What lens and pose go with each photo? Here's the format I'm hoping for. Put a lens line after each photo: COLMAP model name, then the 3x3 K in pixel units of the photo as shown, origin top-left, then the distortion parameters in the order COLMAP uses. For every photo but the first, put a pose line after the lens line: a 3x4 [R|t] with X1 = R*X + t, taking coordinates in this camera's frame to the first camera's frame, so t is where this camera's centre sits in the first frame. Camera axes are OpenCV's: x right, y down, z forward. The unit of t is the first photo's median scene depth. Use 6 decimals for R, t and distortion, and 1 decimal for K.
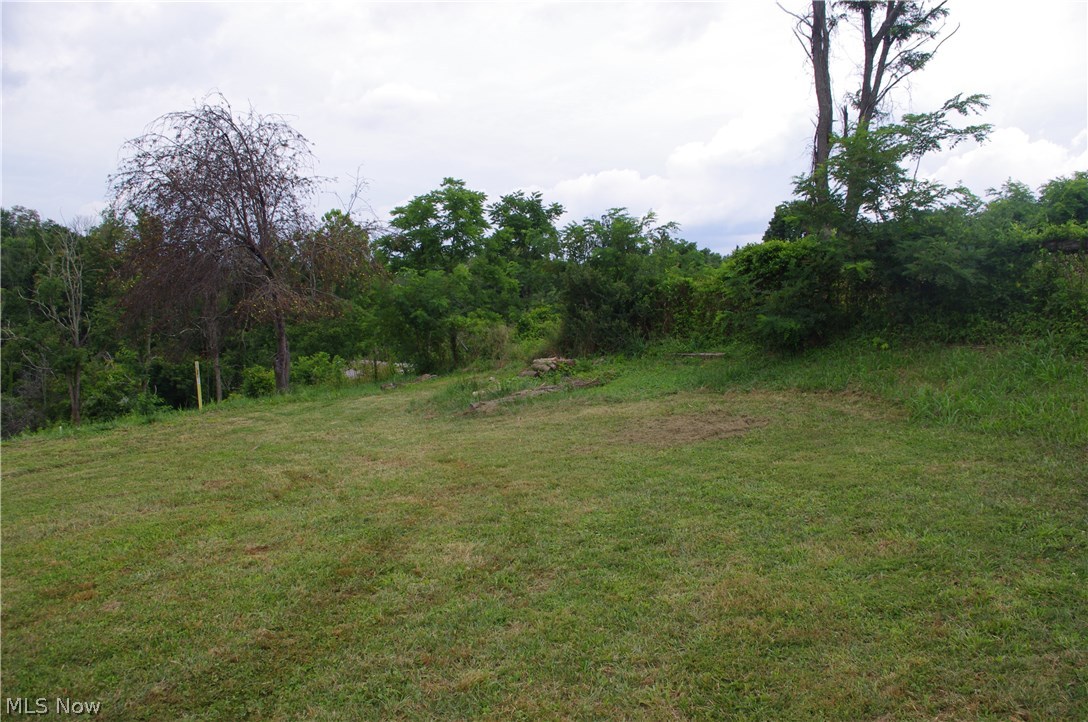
lens RADIAL K [[844.8, 0, 544.0], [0, 844.8, 361.0], [0, 0, 1]] dist [-0.064749, 0.009115]
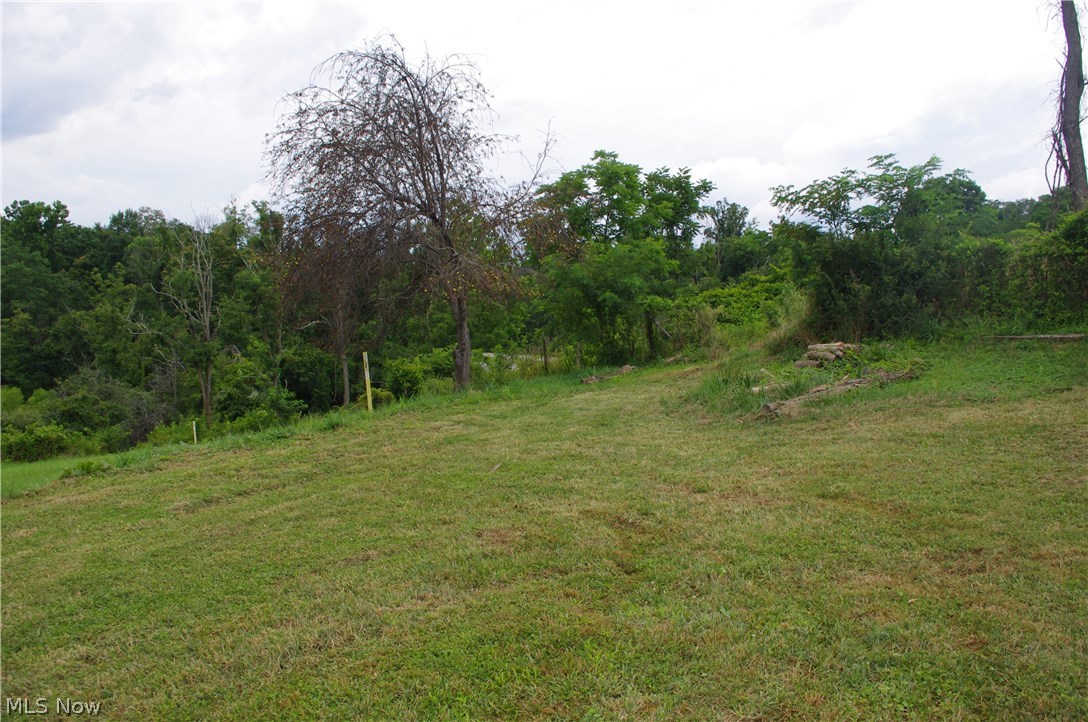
lens RADIAL K [[844.8, 0, 544.0], [0, 844.8, 361.0], [0, 0, 1]] dist [-0.064749, 0.009115]
pose [[0.992564, -0.006855, -0.121533, -0.064003], [0.008091, 0.999920, 0.009684, 0.001257], [0.121457, -0.010596, 0.992540, 0.082361]]
